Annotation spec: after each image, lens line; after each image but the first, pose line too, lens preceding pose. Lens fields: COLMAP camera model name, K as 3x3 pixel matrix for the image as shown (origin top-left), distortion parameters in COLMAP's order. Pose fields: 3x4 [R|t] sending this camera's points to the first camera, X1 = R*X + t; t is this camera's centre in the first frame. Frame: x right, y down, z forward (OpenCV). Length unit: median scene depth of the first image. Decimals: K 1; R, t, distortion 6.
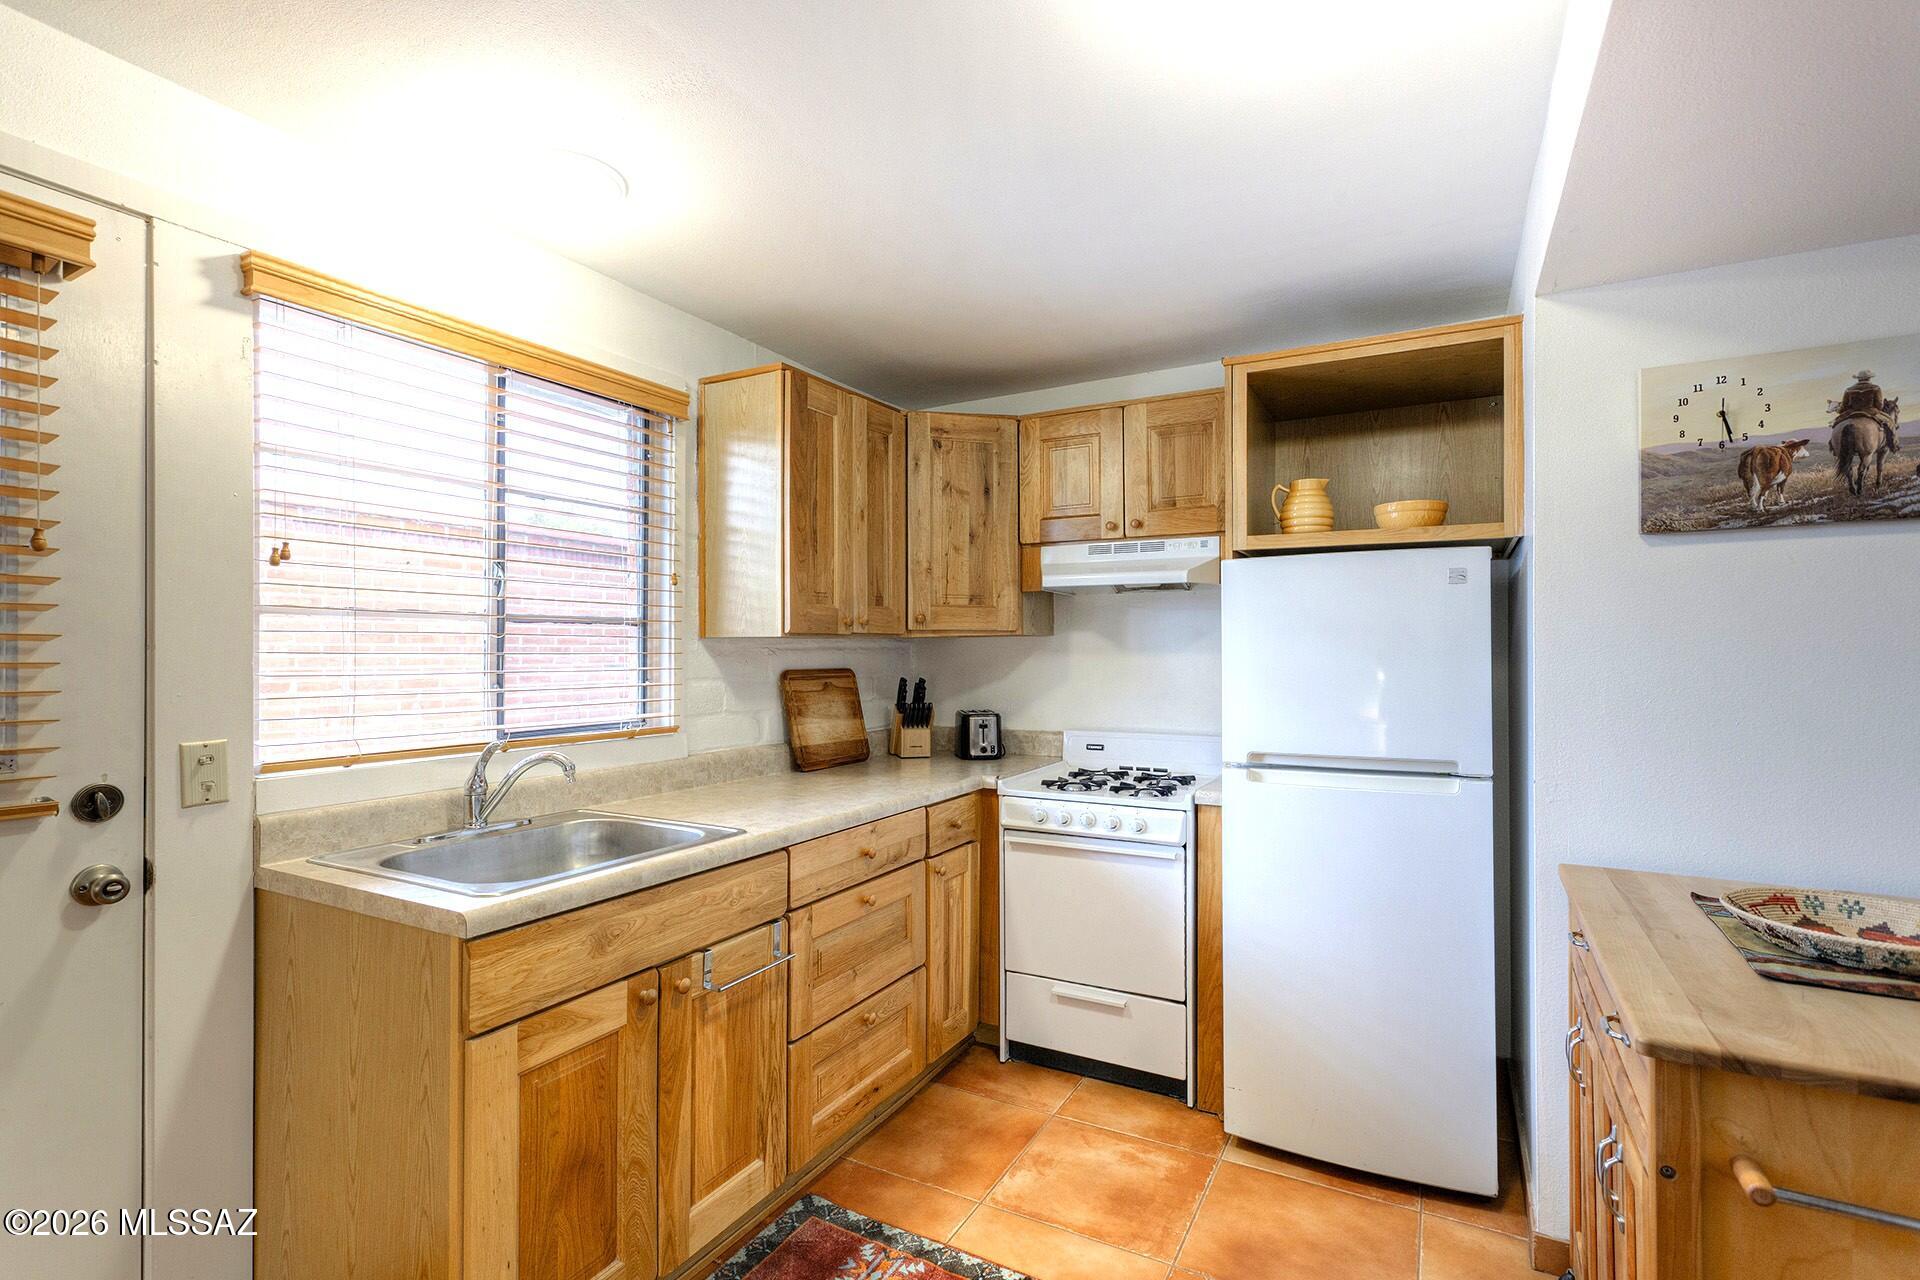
lens RADIAL K [[915.6, 0, 953.5], [0, 915.6, 650.5], [0, 0, 1]] dist [0.009940, -0.000113]
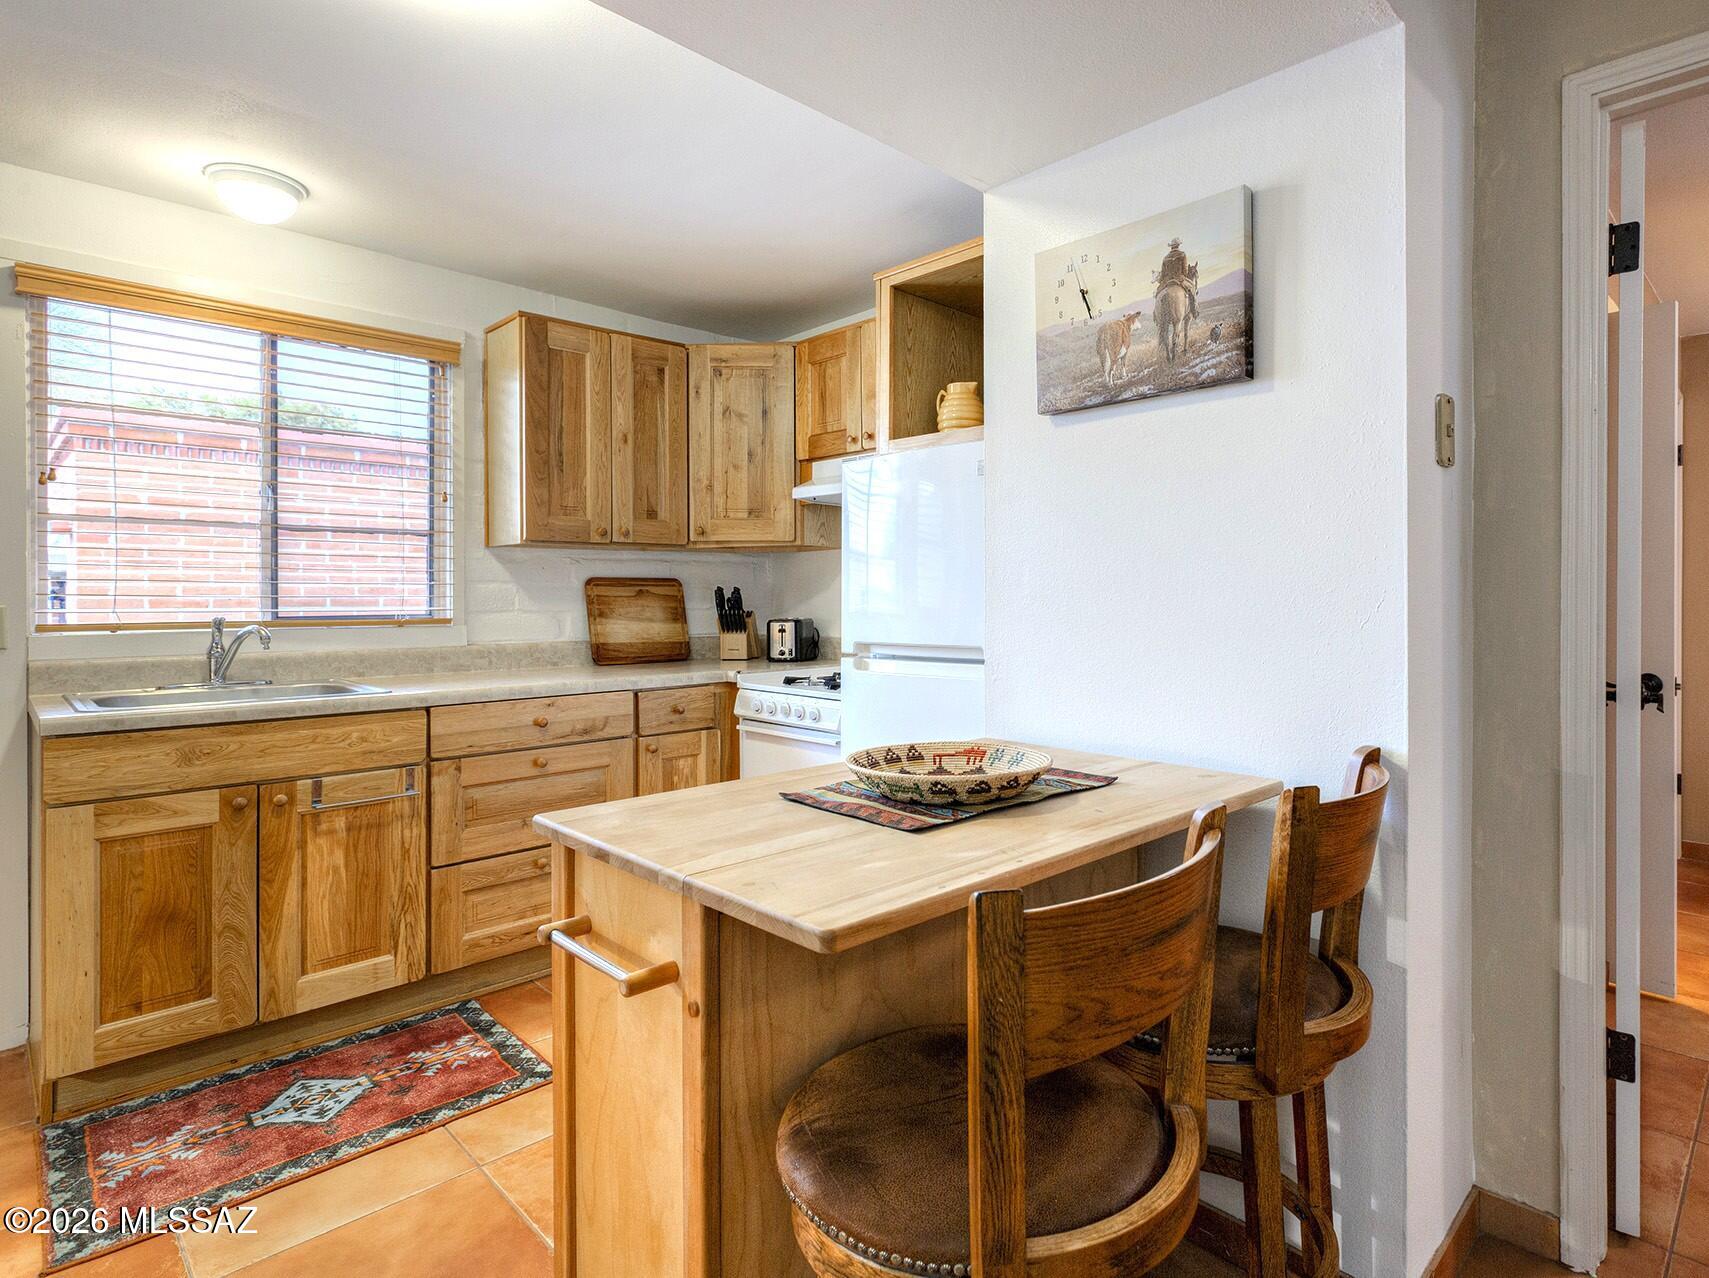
lens RADIAL K [[936.1, 0, 952.6], [0, 936.1, 598.6], [0, 0, 1]] dist [0.003570, 0.001119]
pose [[0.965800, 0.000660, -0.259287, 0.784889], [0.000057, 0.999996, 0.002757, 0.062802], [0.259288, -0.002677, 0.965796, -0.025128]]
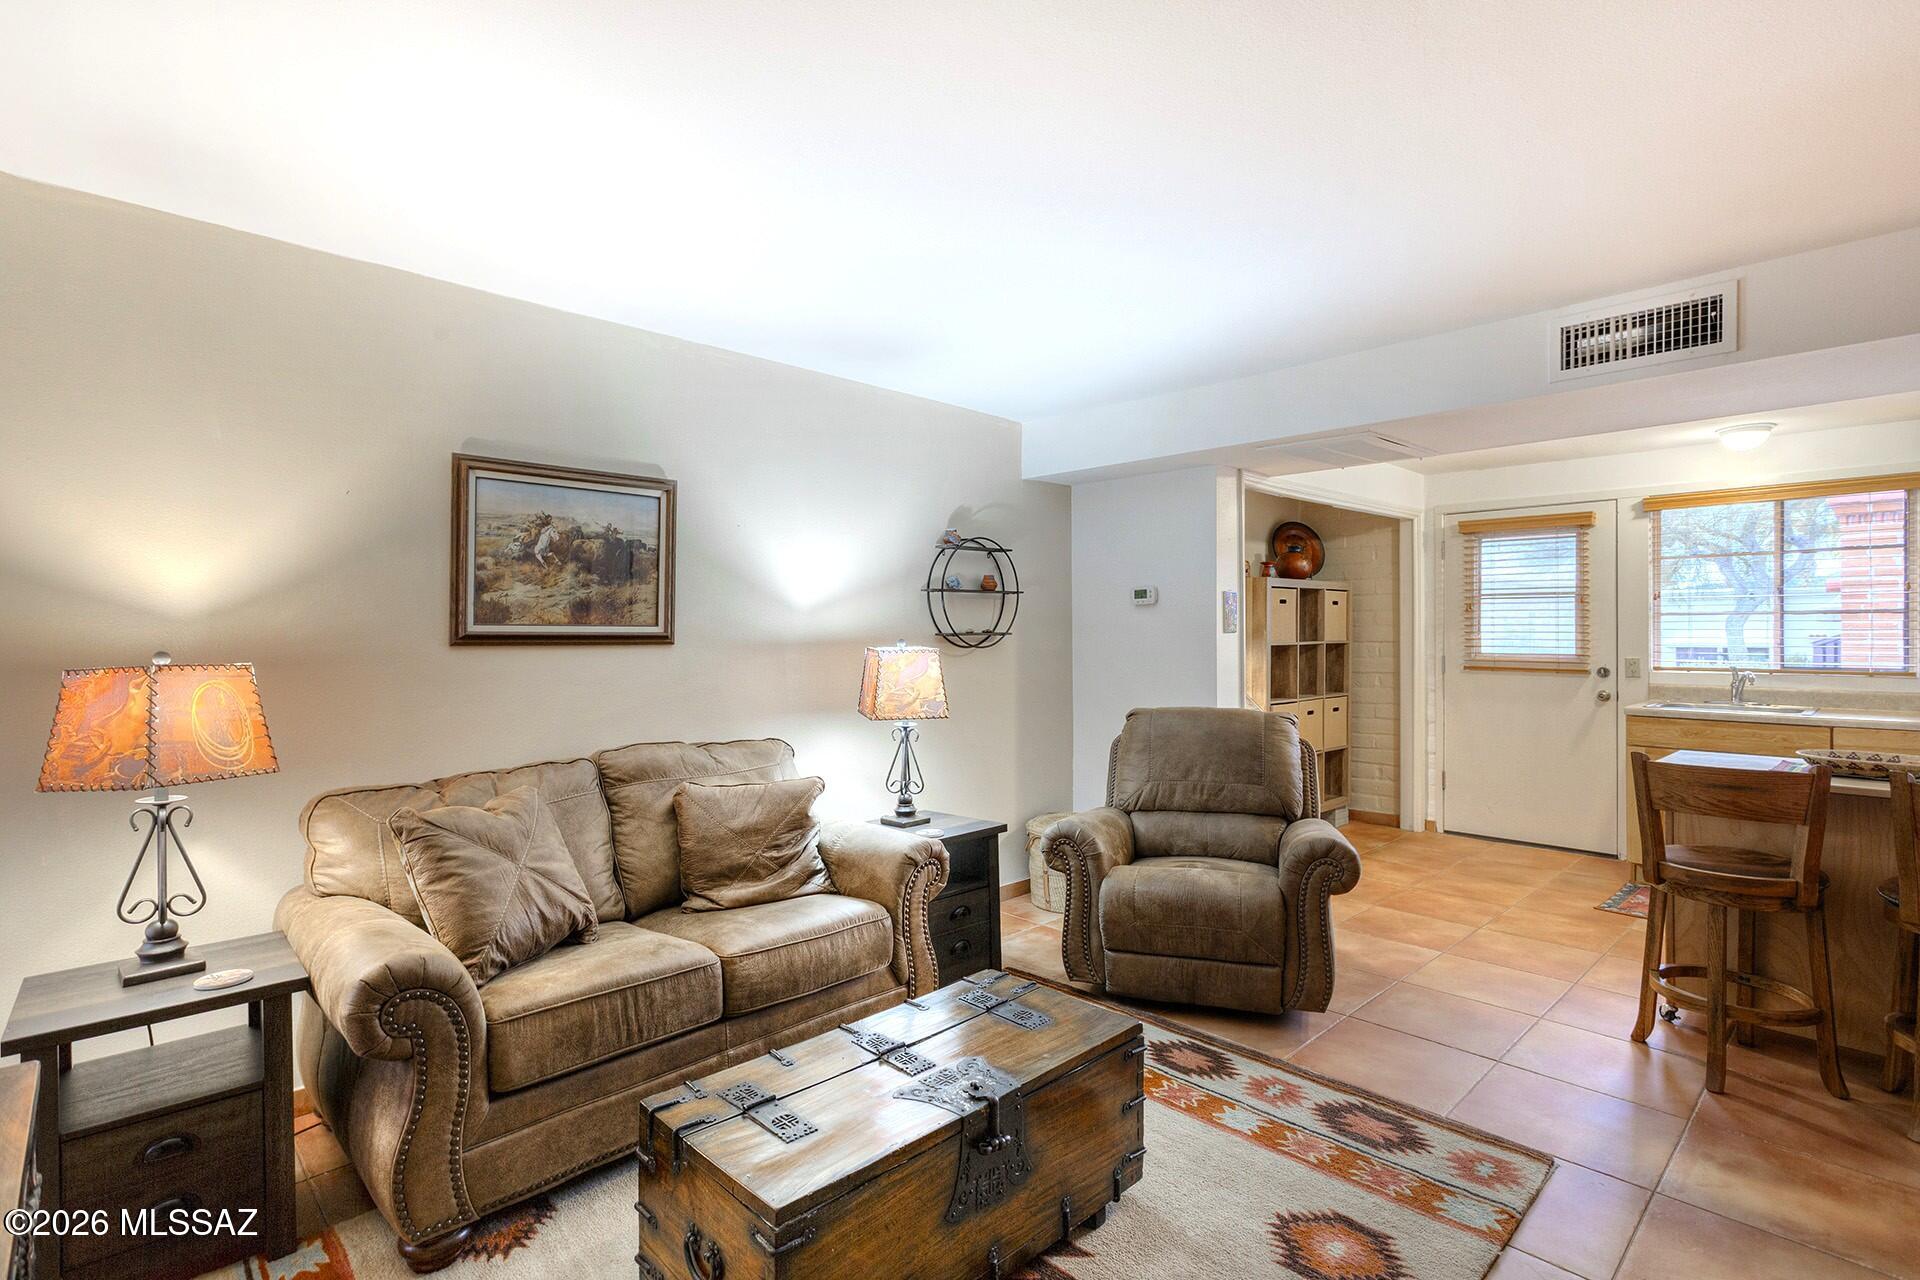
lens RADIAL K [[915.6, 0, 957.7], [0, 915.6, 633.8], [0, 0, 1]] dist [0.009940, -0.000113]
pose [[-0.306433, 0.006385, -0.951871, 2.214204], [0.003699, 0.999978, 0.005517, -0.006218], [0.951885, -0.001831, -0.306450, -0.183869]]
